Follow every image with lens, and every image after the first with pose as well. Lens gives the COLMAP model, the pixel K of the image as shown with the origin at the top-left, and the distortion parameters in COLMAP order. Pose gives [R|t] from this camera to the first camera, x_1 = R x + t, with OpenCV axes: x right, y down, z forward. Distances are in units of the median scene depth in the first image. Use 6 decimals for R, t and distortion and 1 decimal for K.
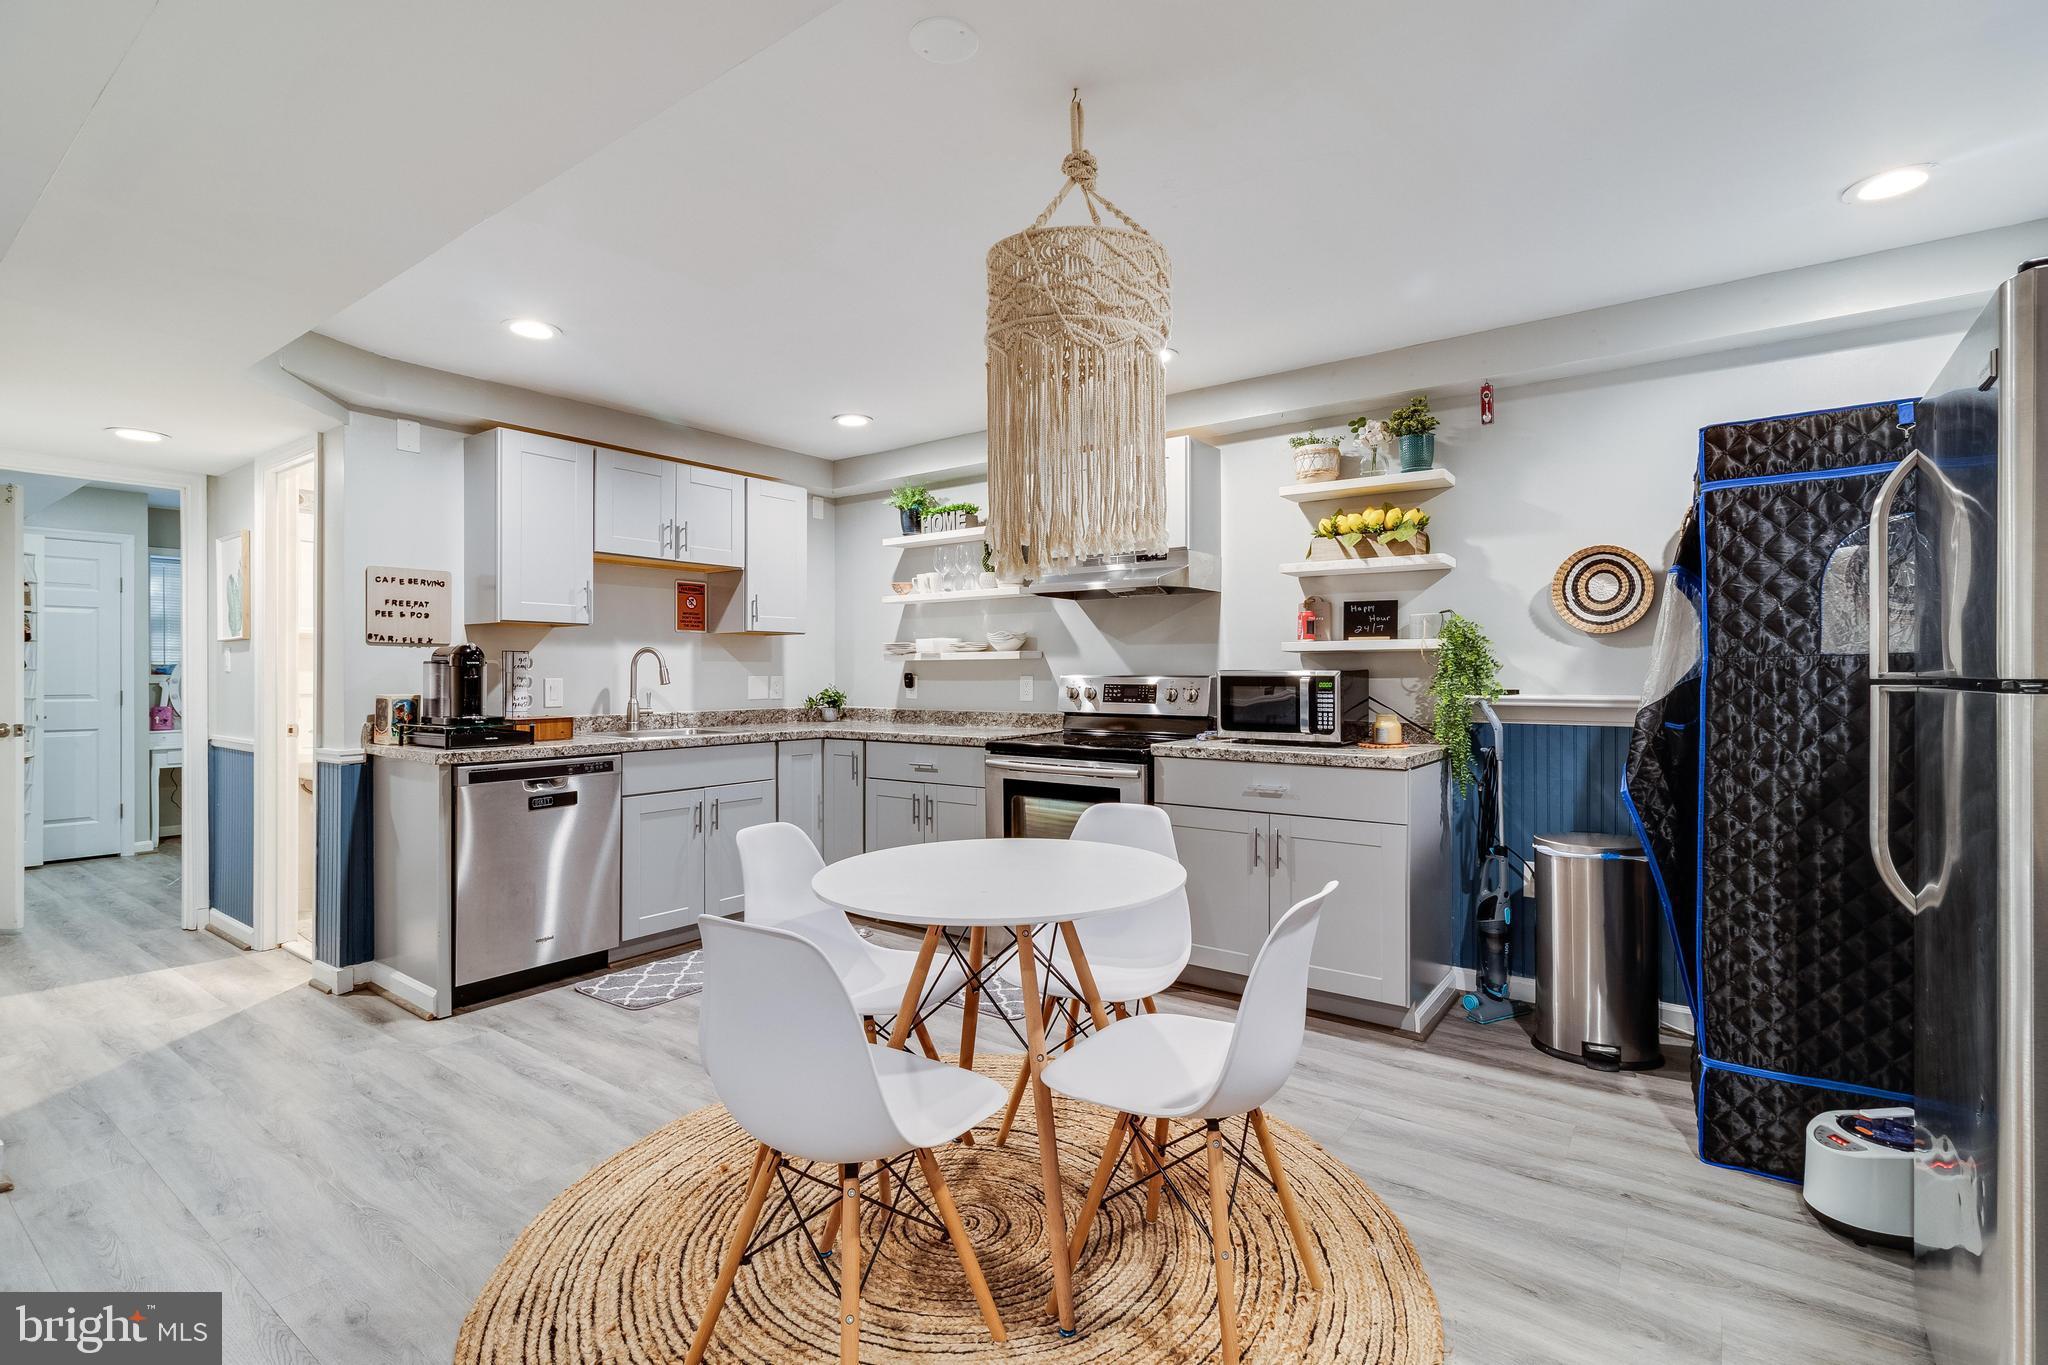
lens RADIAL K [[949.2, 0, 1025.4], [0, 949.2, 677.5], [0, 0, 1]] dist [0.000536, -0.000075]
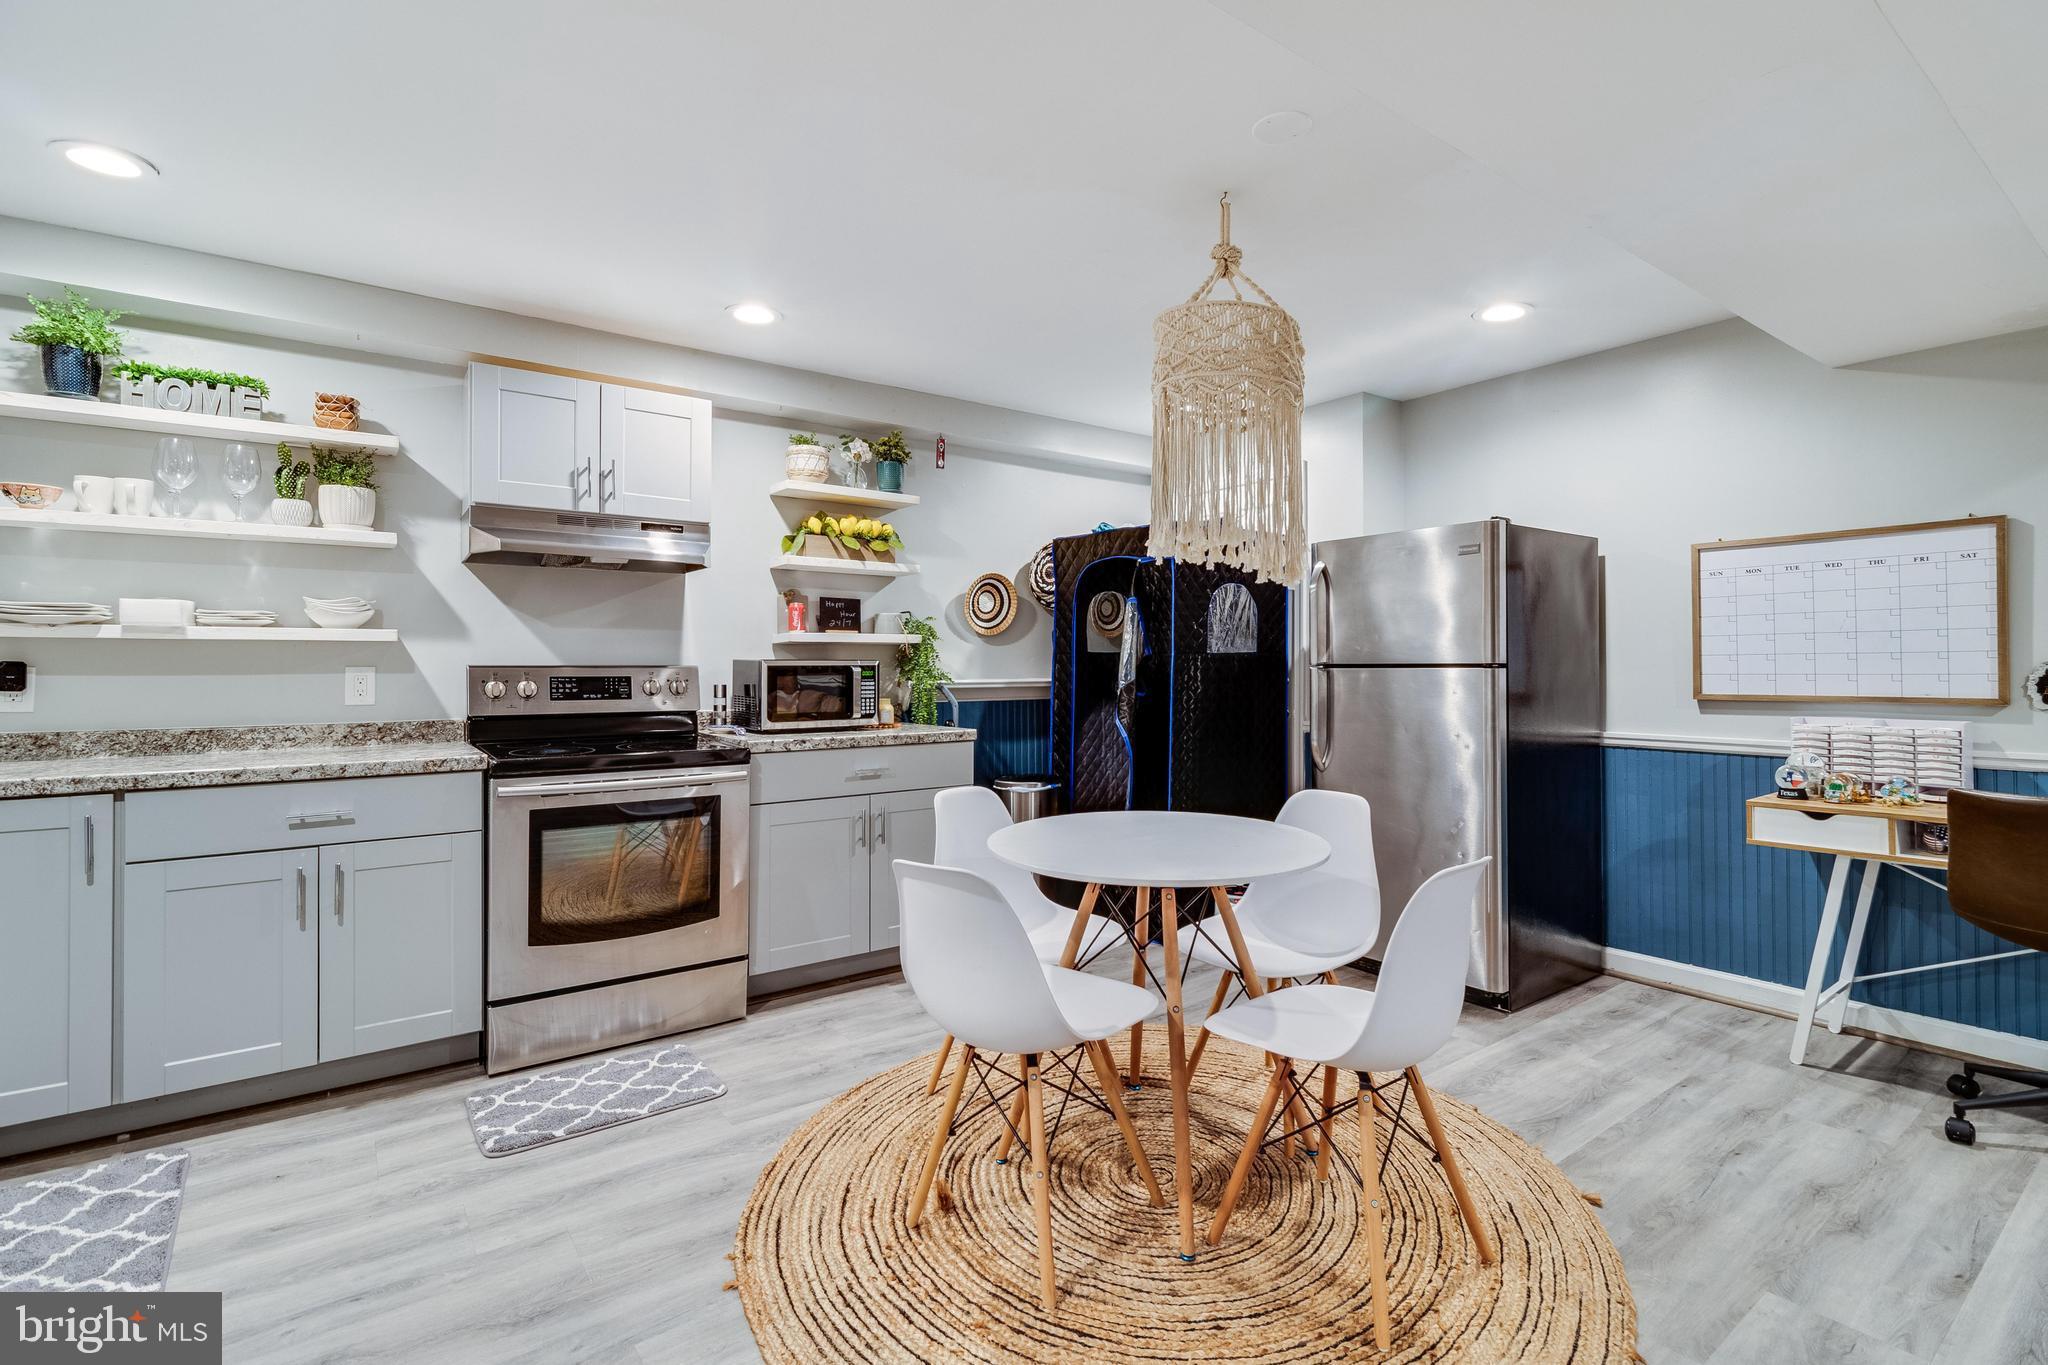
lens RADIAL K [[949.2, 0, 1030.6], [0, 949.2, 672.9], [0, 0, 1]] dist [0.000536, -0.000075]
pose [[0.291472, -0.007955, 0.956546, -0.642050], [0.004302, 0.999966, 0.007005, -0.000078], [-0.956570, 0.002074, 0.291496, 0.469160]]
